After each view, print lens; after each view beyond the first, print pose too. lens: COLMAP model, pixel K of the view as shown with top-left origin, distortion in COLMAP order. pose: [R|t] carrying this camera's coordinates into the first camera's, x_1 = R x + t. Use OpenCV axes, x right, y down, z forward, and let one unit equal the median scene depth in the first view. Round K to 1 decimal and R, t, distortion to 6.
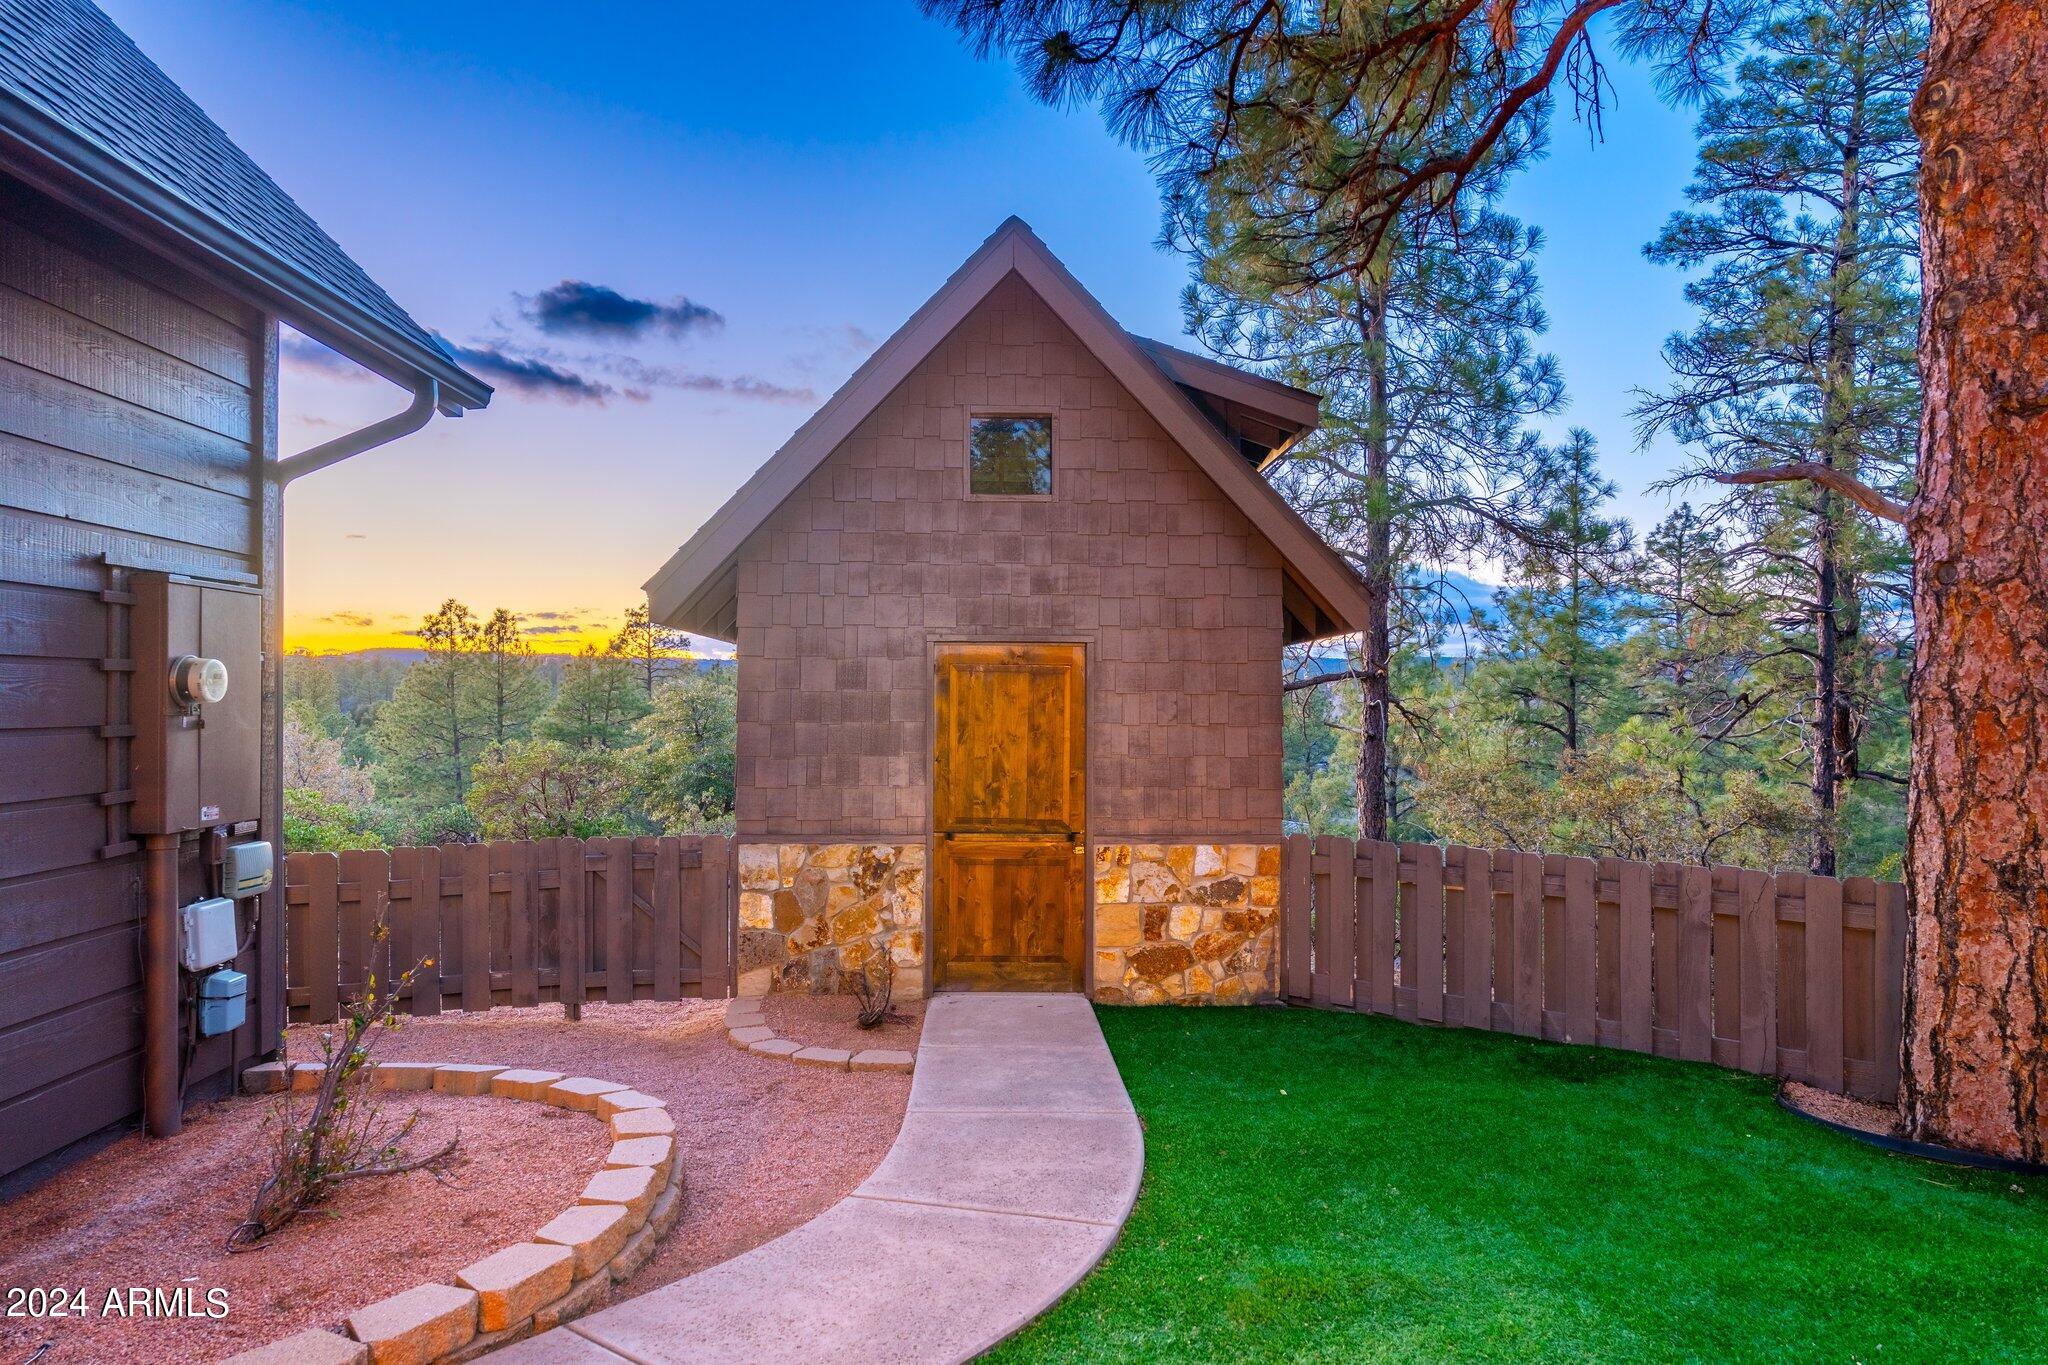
lens RADIAL K [[1322.4, 0, 1024.0], [0, 1322.4, 682.5], [0, 0, 1]] dist [0.000929, 0.000156]
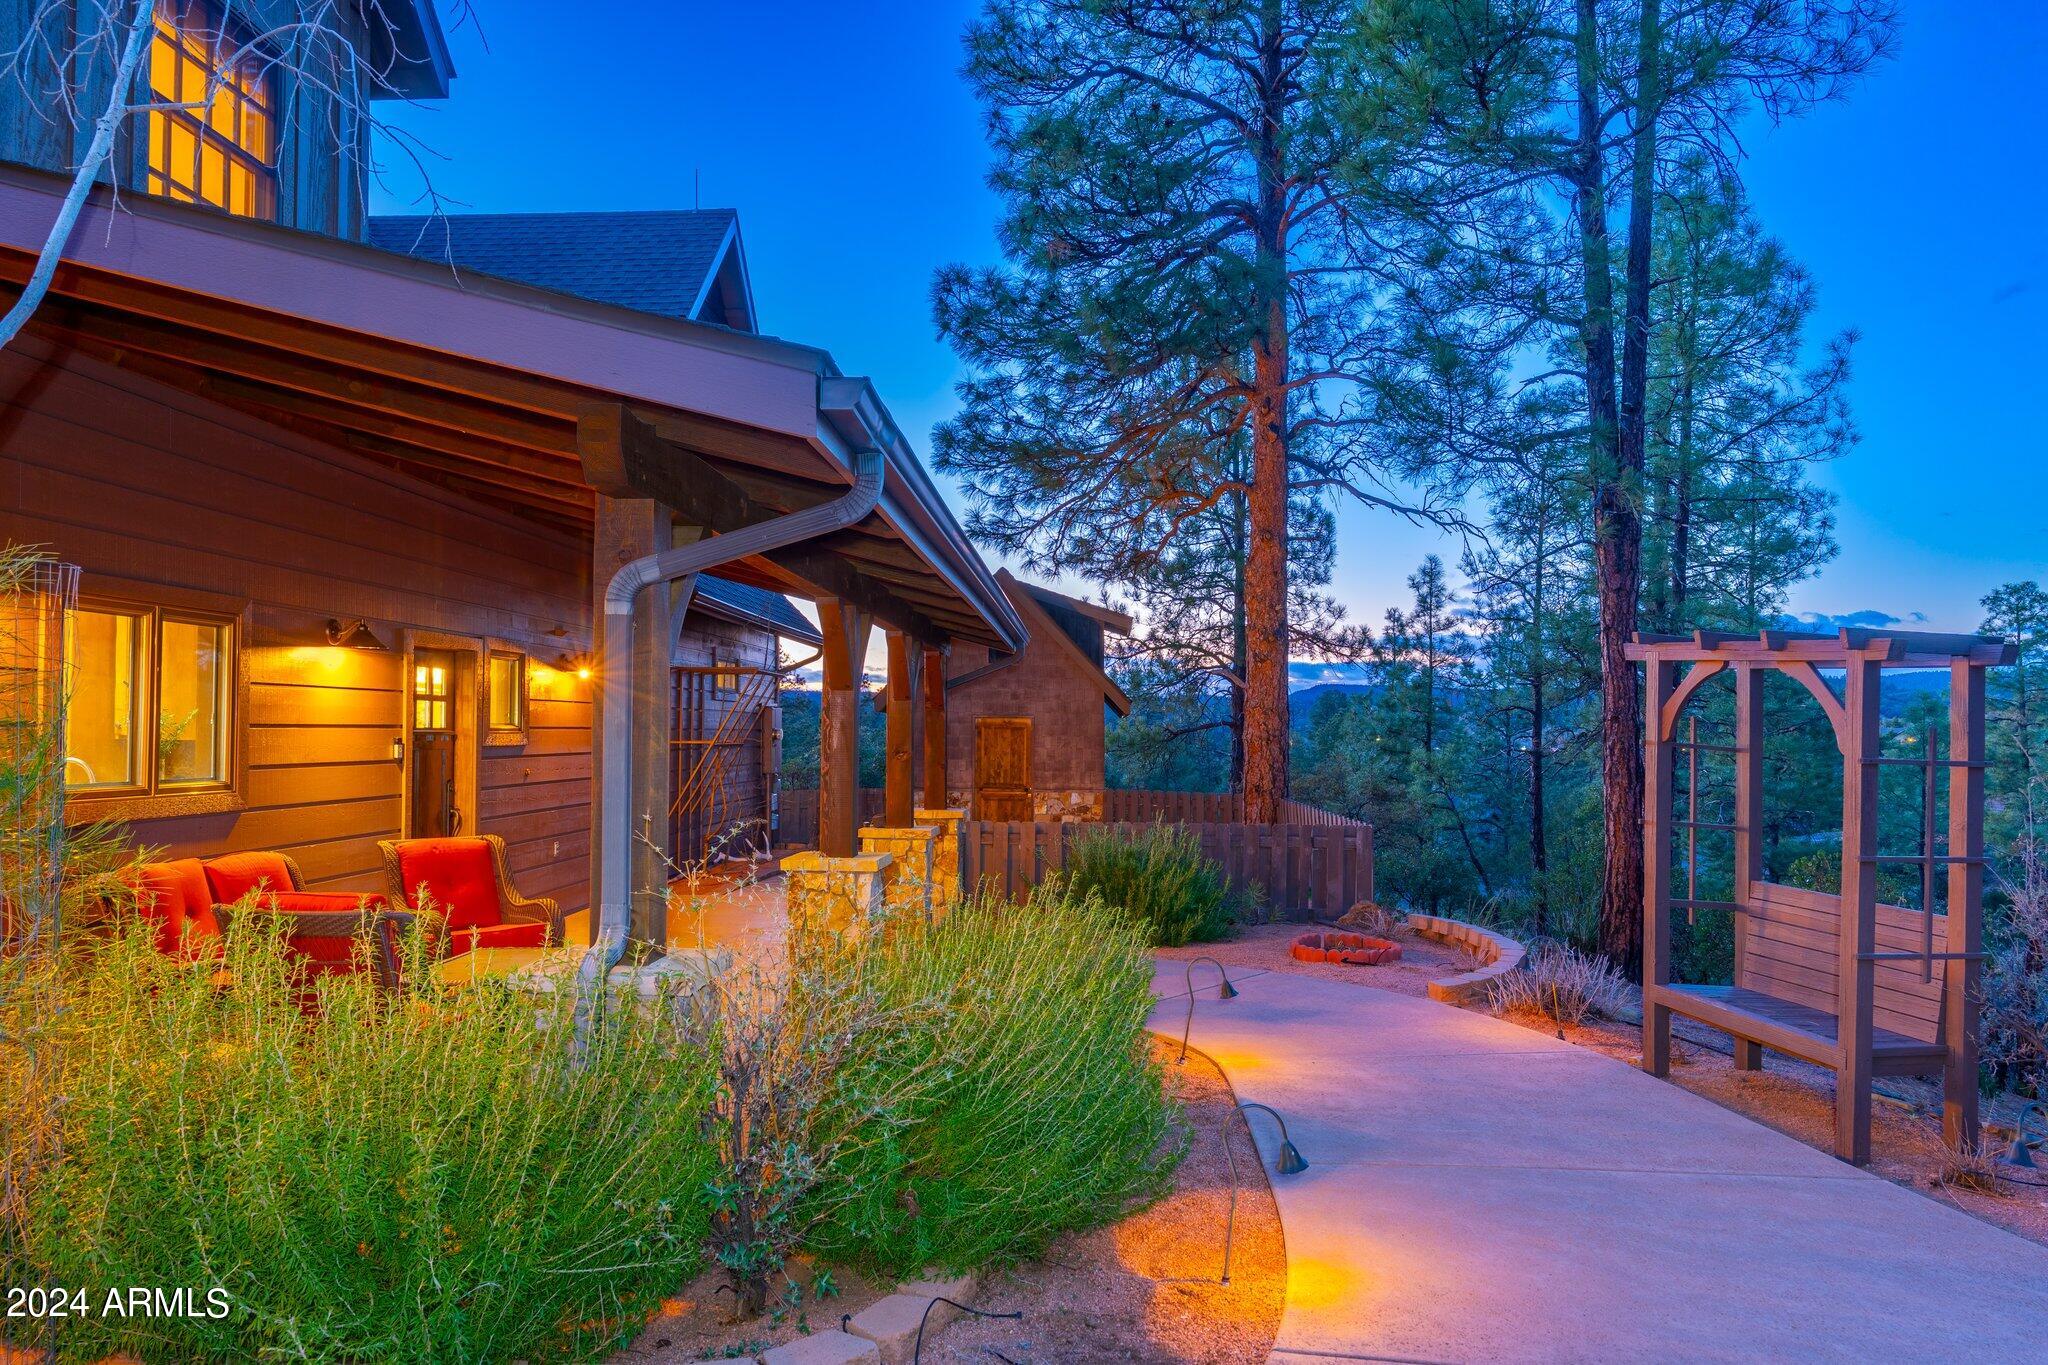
lens RADIAL K [[1340.2, 0, 1062.1], [0, 1340.2, 687.6], [0, 0, 1]] dist [0.001826, 0.001037]
pose [[0.998823, -0.003043, -0.048418, 0.243655], [0.001982, 0.999757, -0.021964, -0.032156], [0.048473, 0.021842, 0.998586, -1.741209]]
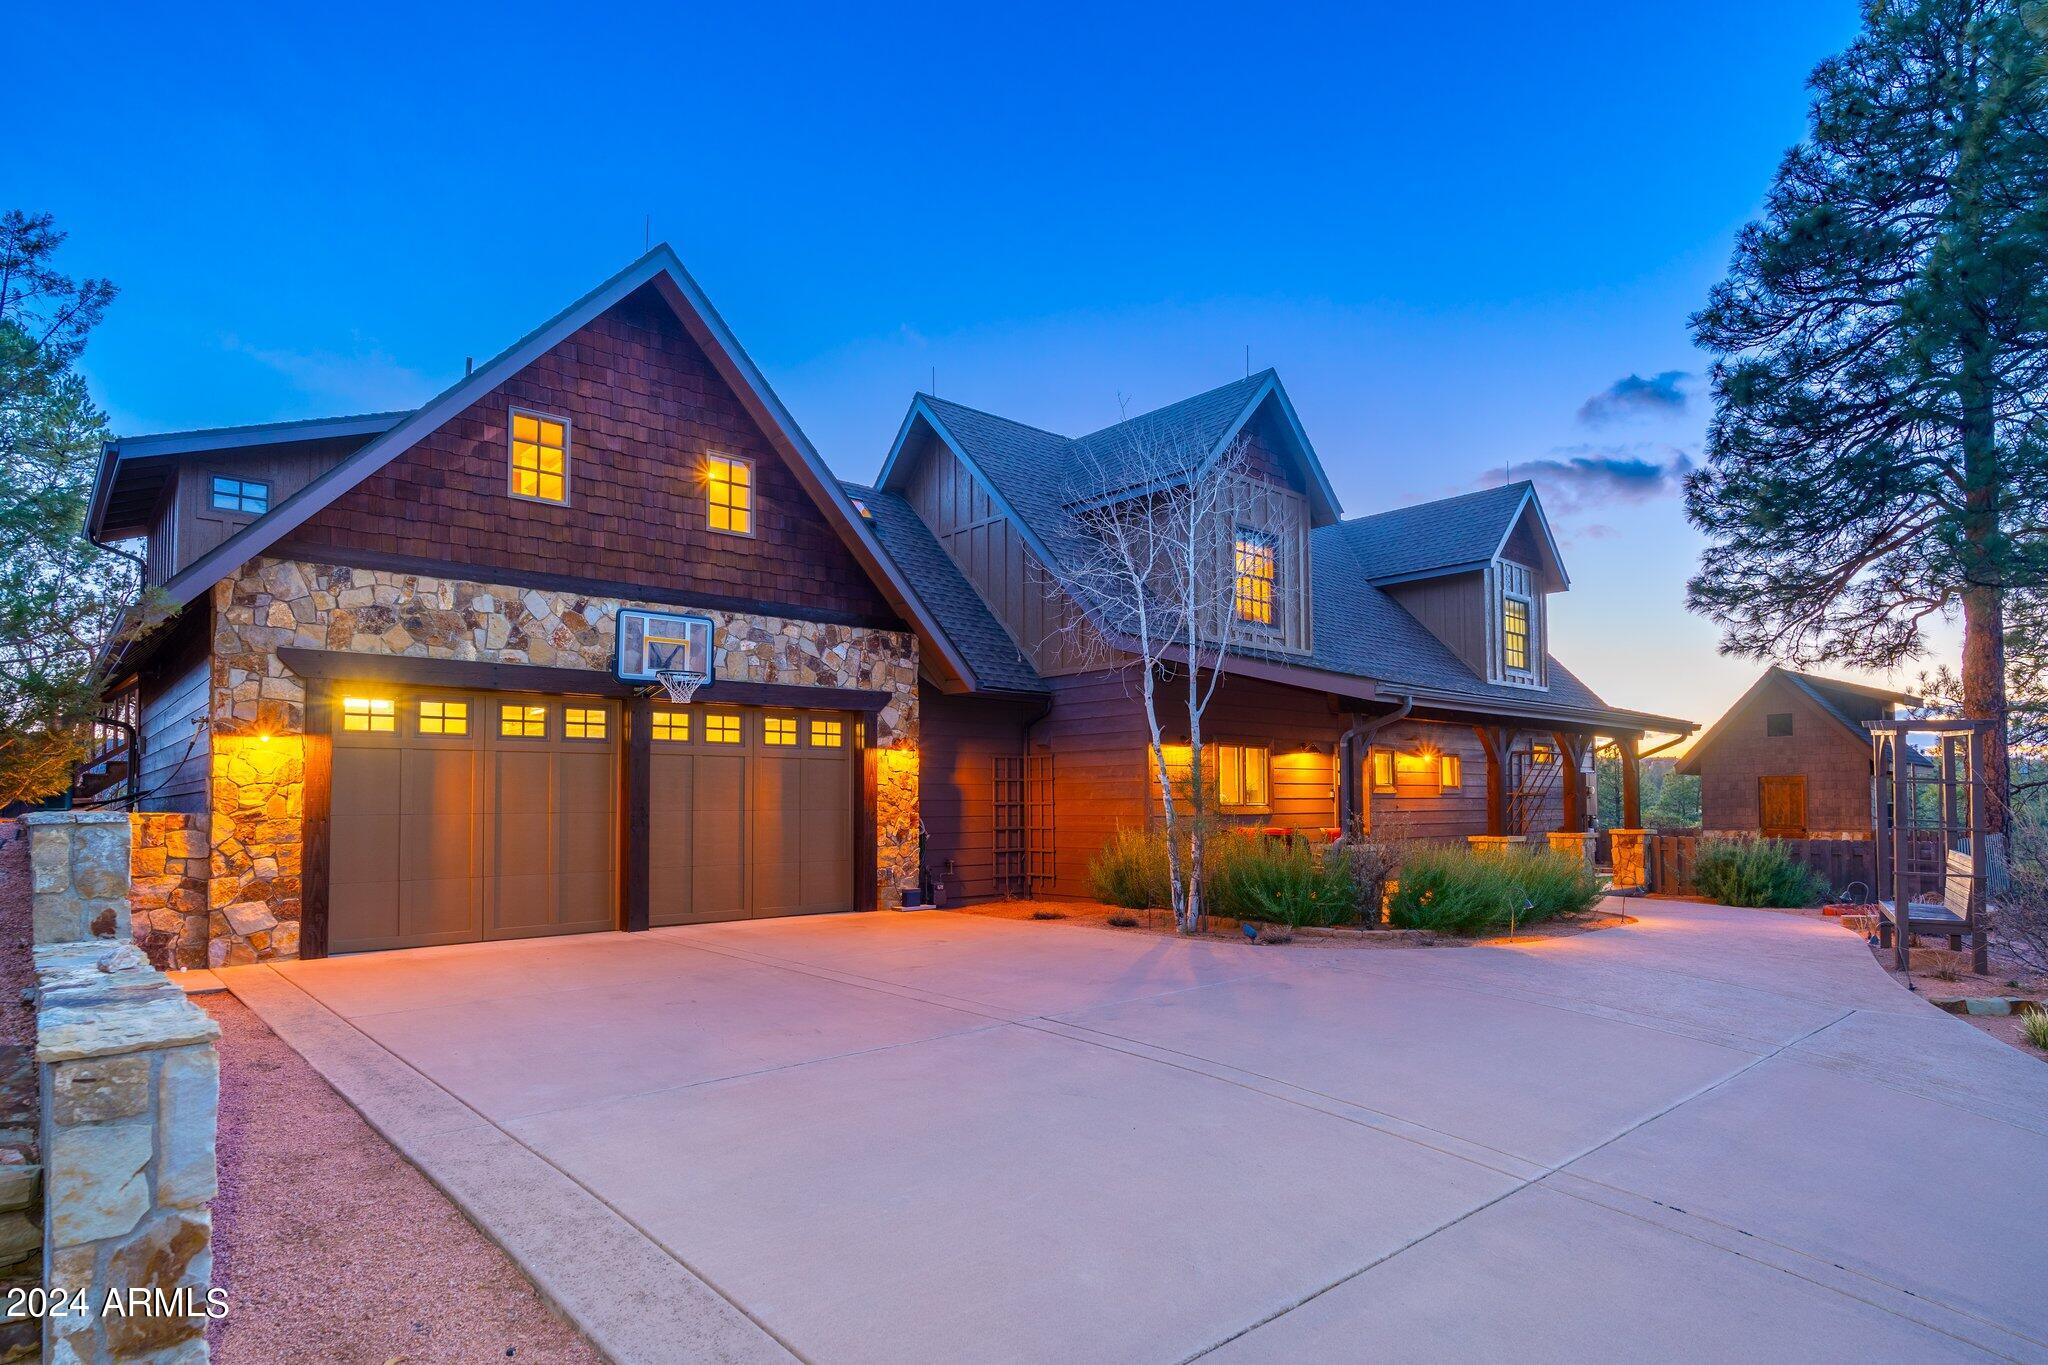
lens RADIAL K [[1120.3, 0, 1025.4], [0, 1120.3, 758.1], [0, 0, 1]] dist [-0.038400, -0.000016]
pose [[0.650720, -0.036185, -0.758455, 0.943041], [0.016324, 0.999300, -0.033670, -0.012648], [0.759143, 0.009528, 0.650855, -2.587140]]
